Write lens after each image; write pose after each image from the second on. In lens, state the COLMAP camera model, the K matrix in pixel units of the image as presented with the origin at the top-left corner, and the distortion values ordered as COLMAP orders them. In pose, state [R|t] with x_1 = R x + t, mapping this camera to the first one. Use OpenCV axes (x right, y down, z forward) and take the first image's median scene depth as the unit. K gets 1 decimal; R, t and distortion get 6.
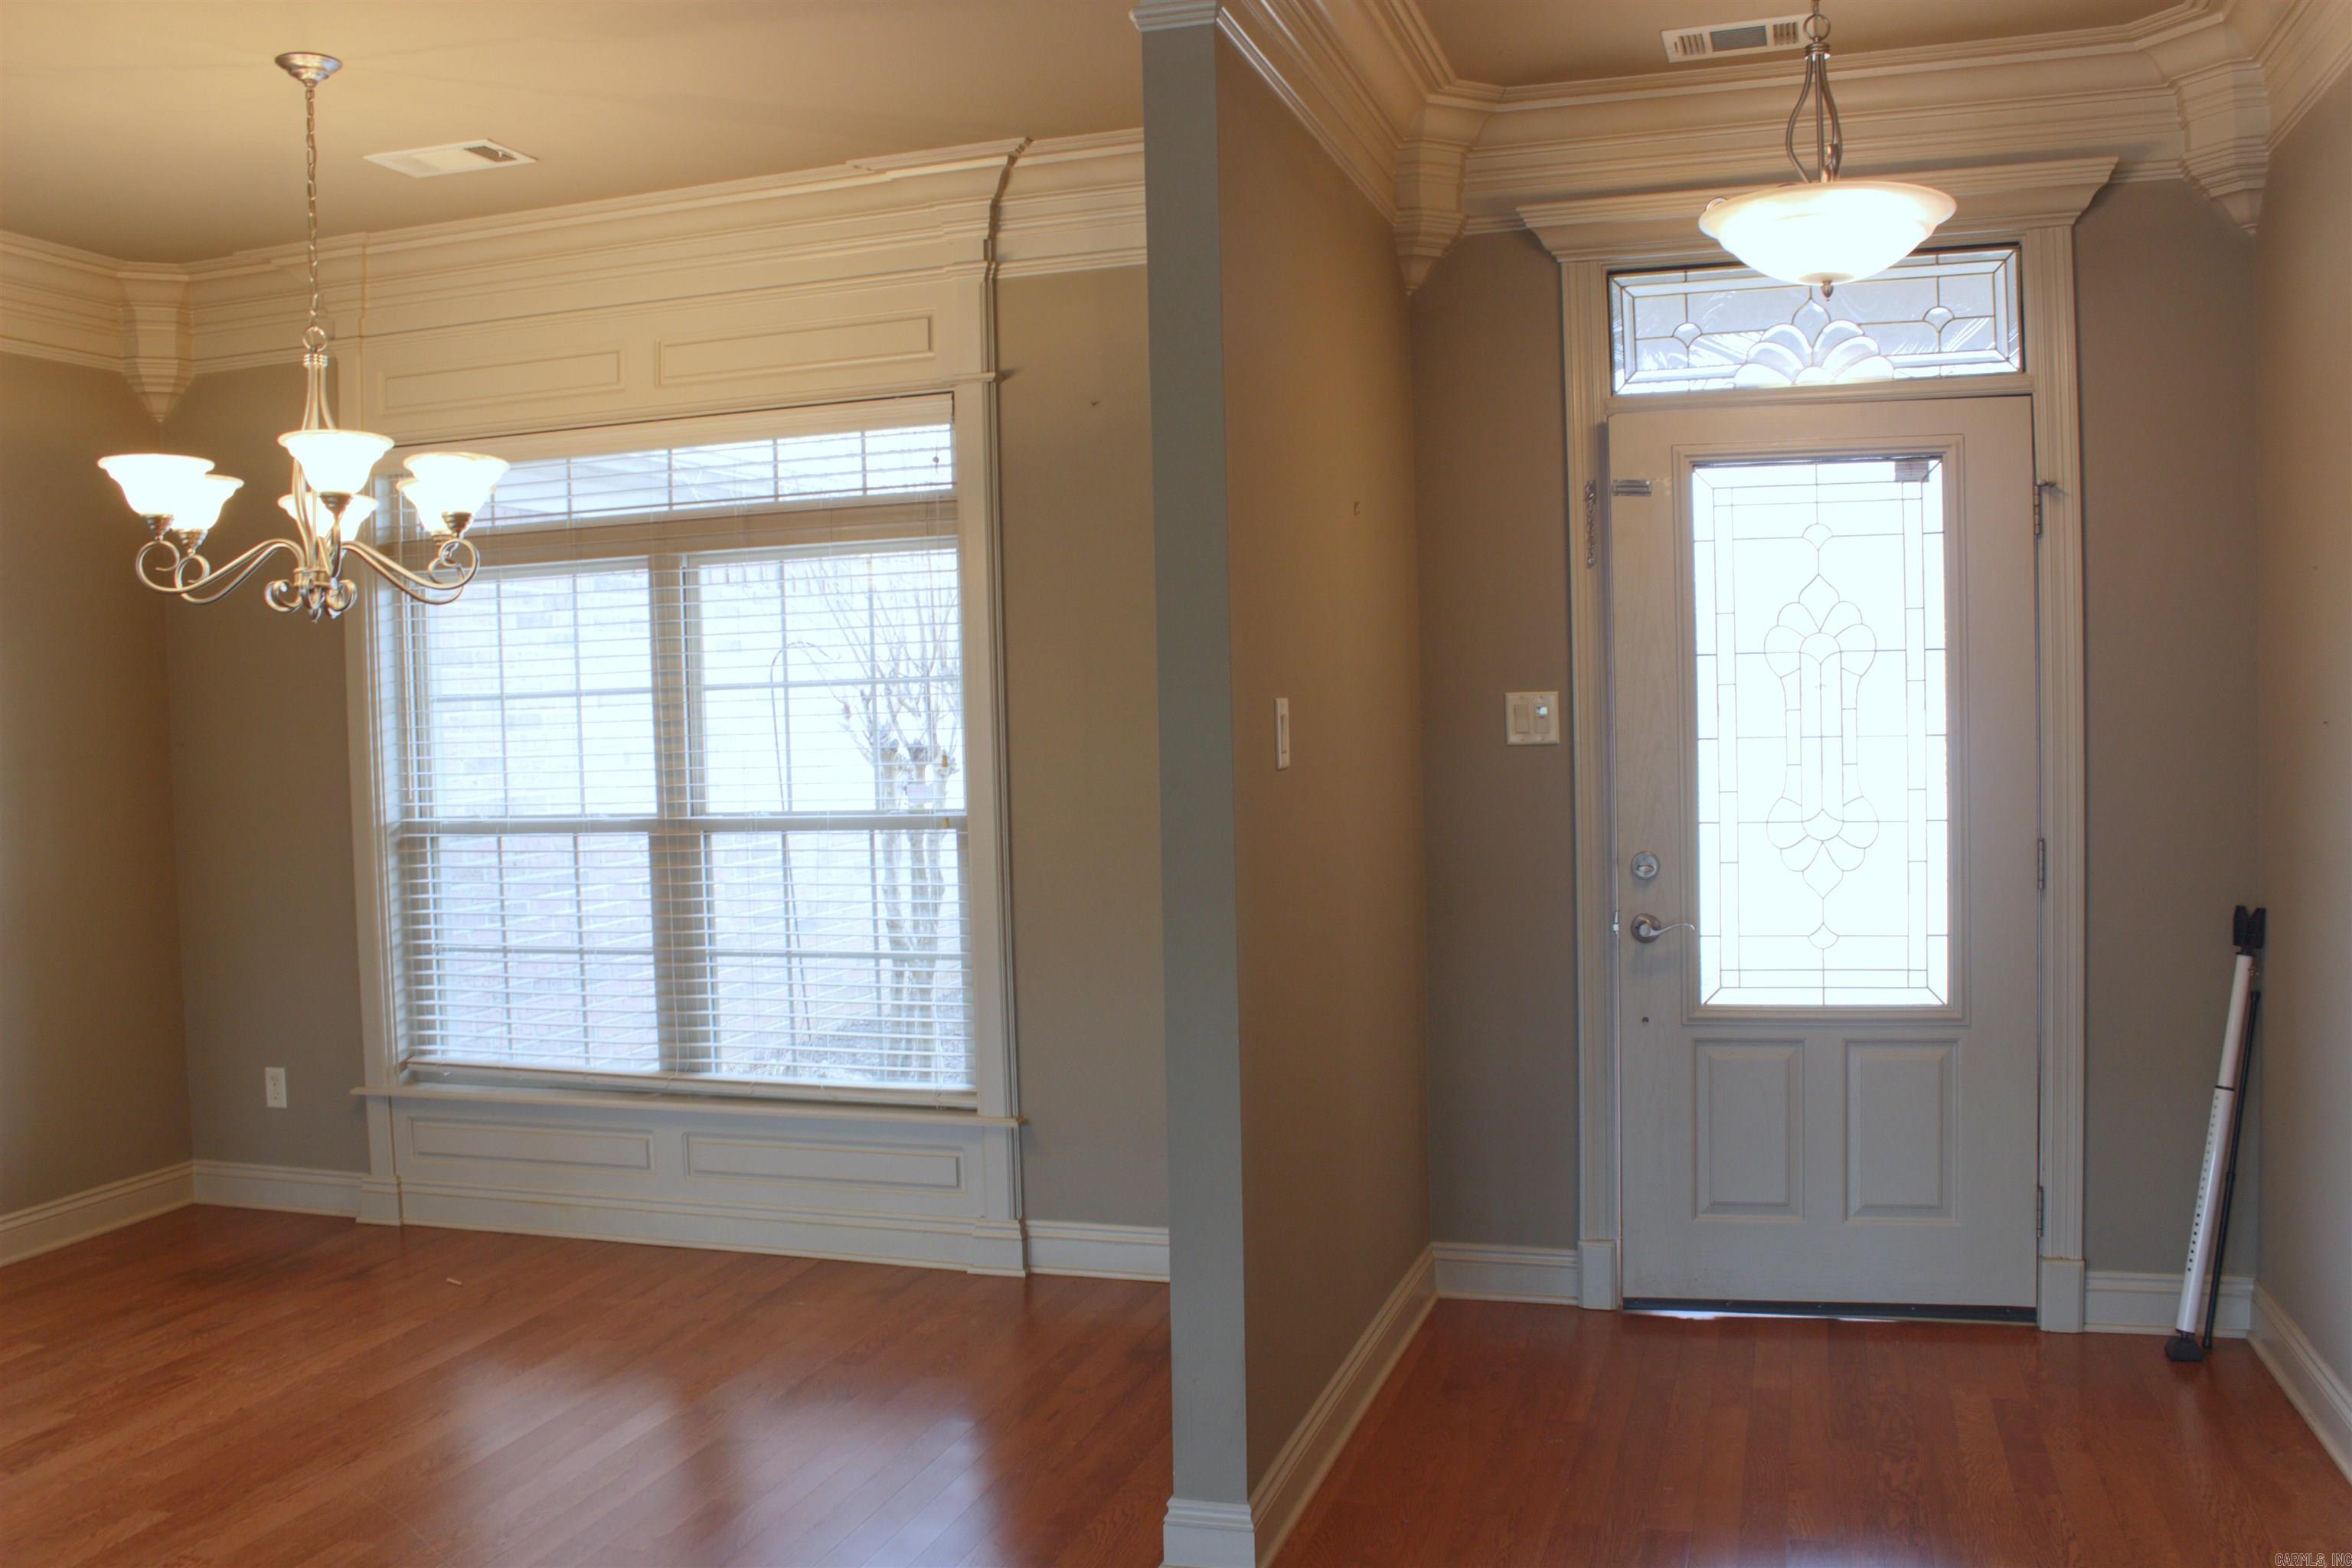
lens RADIAL K [[1952.0, 0, 1185.2], [0, 1952.0, 773.9], [0, 0, 1]] dist [-0.170370, 0.141835]
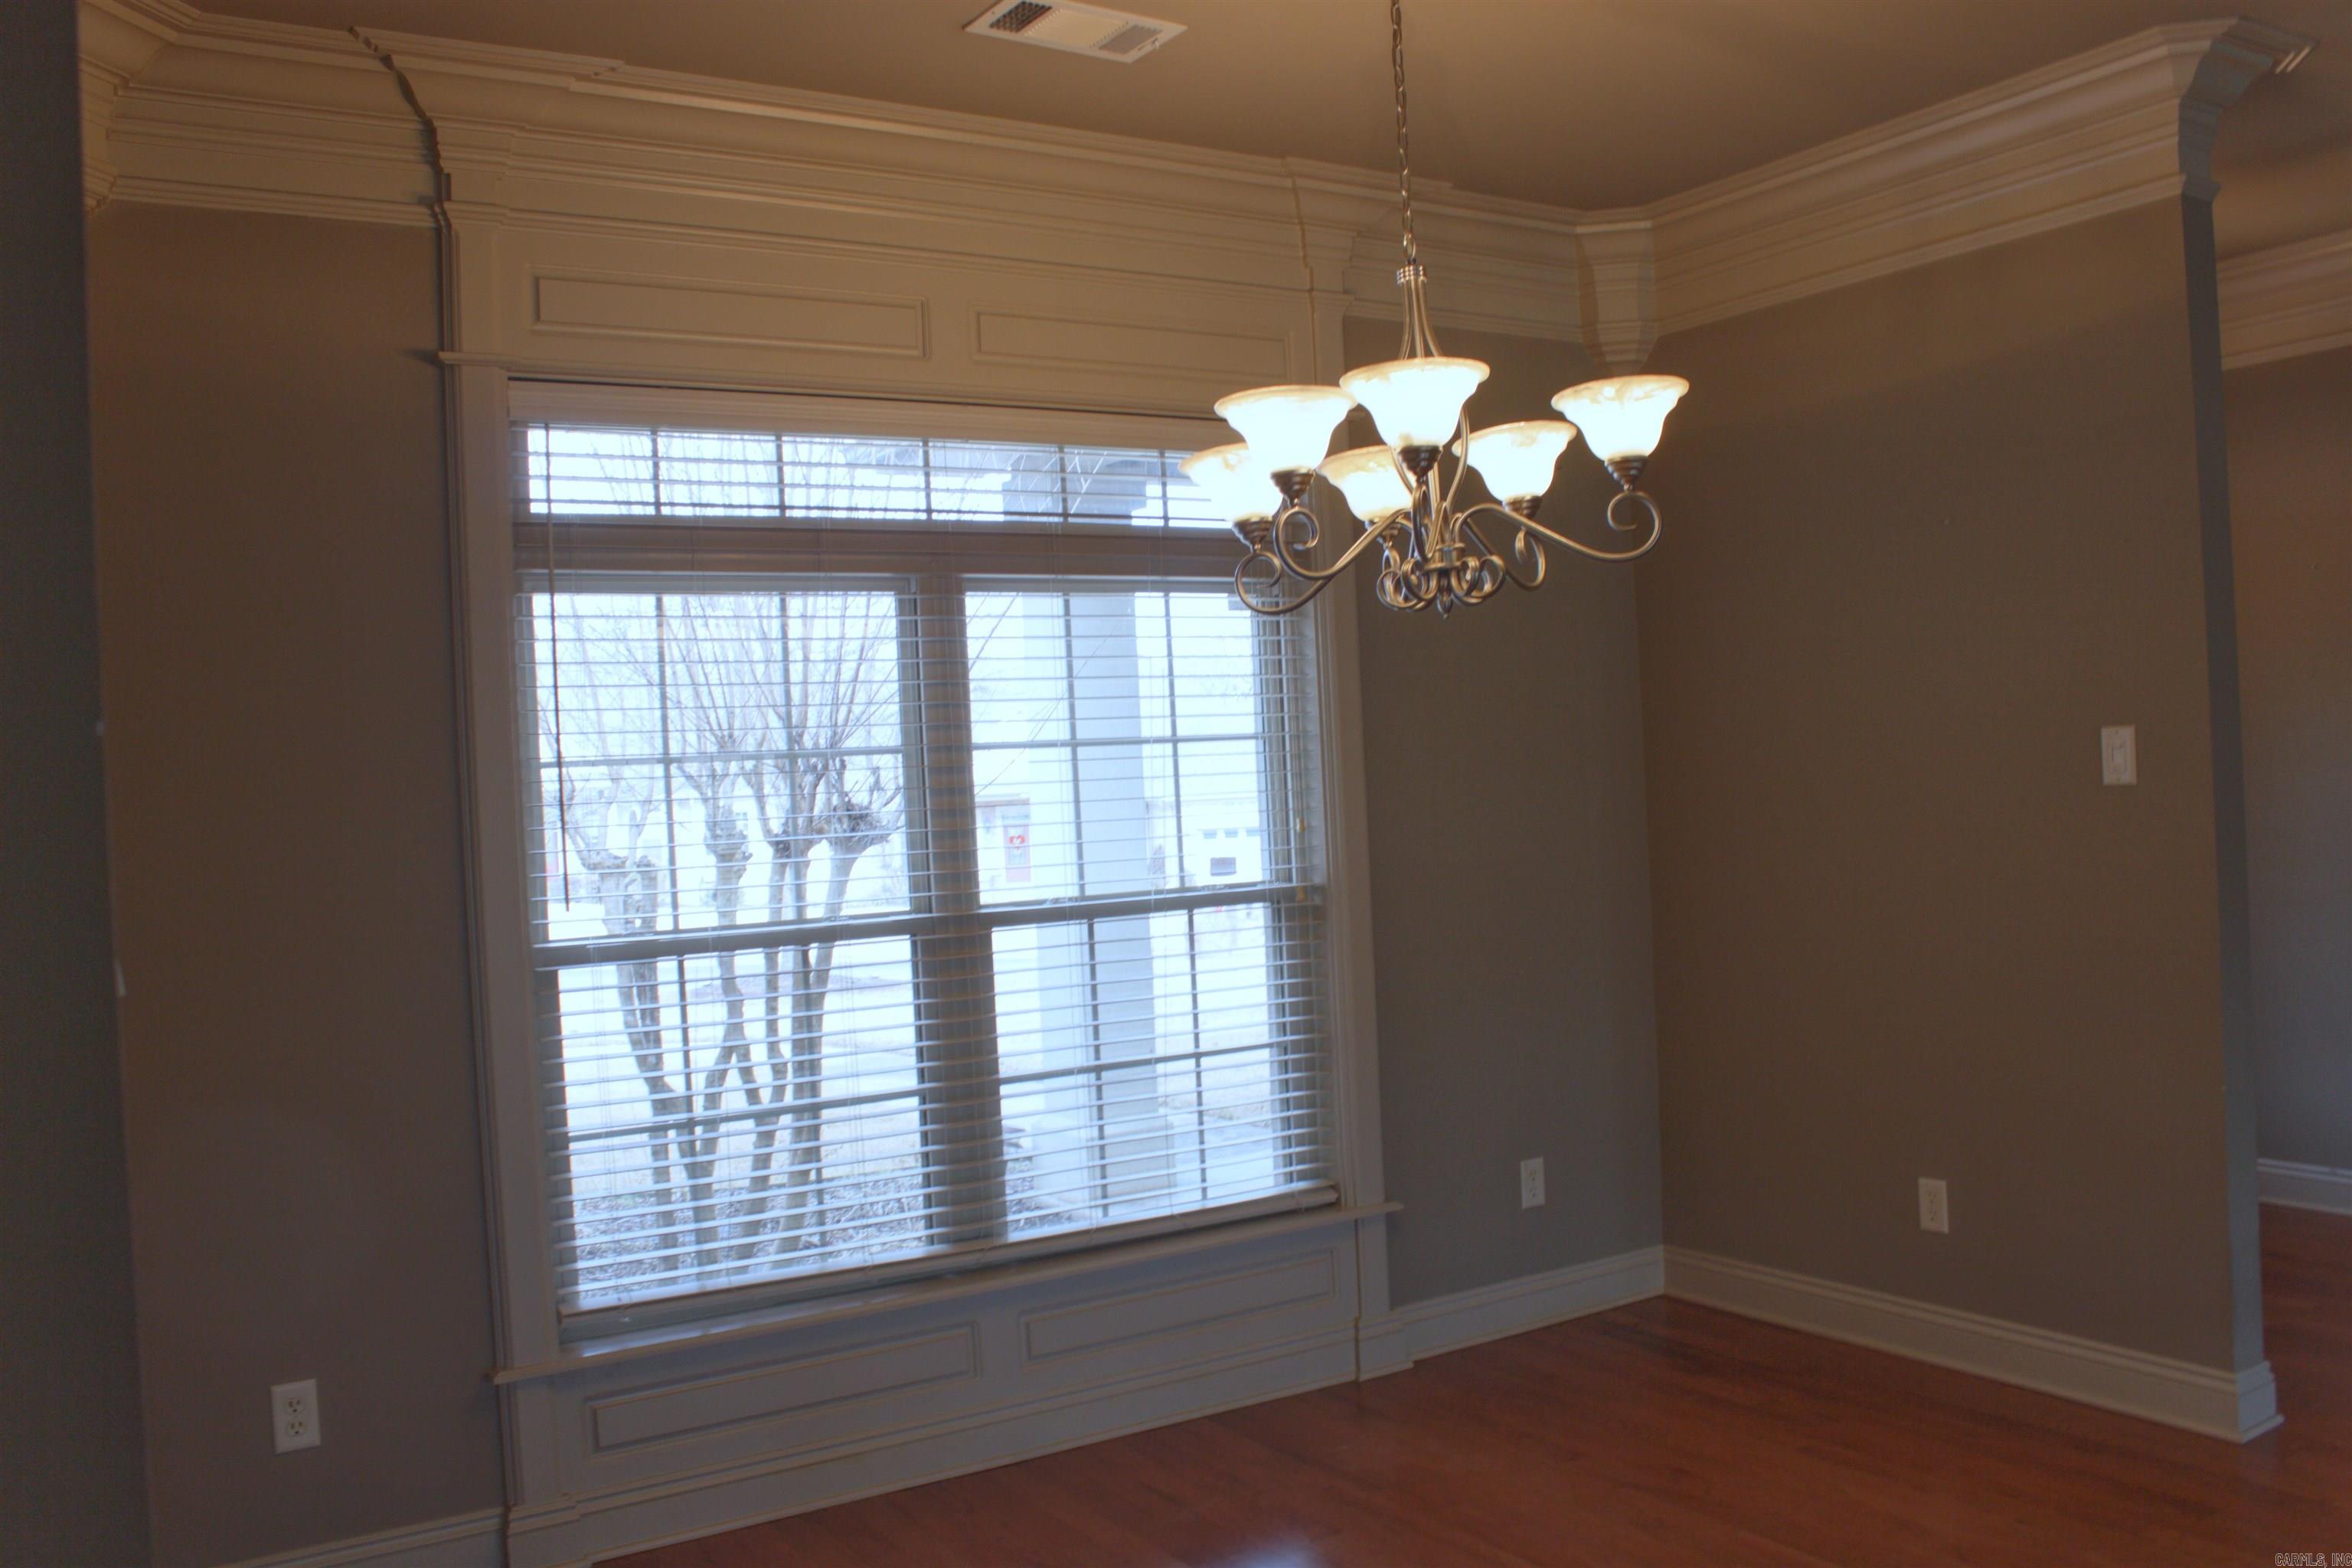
lens RADIAL K [[2576.5, 0, 1176.0], [0, 2576.5, 784.0], [0, 0, 1]] dist [-0.139865, -0.005207]
pose [[0.560217, 0.001243, 0.828345, -1.075267], [0.060470, 0.997269, -0.042393, 0.020376], [-0.826136, 0.073839, 0.558612, 0.344398]]
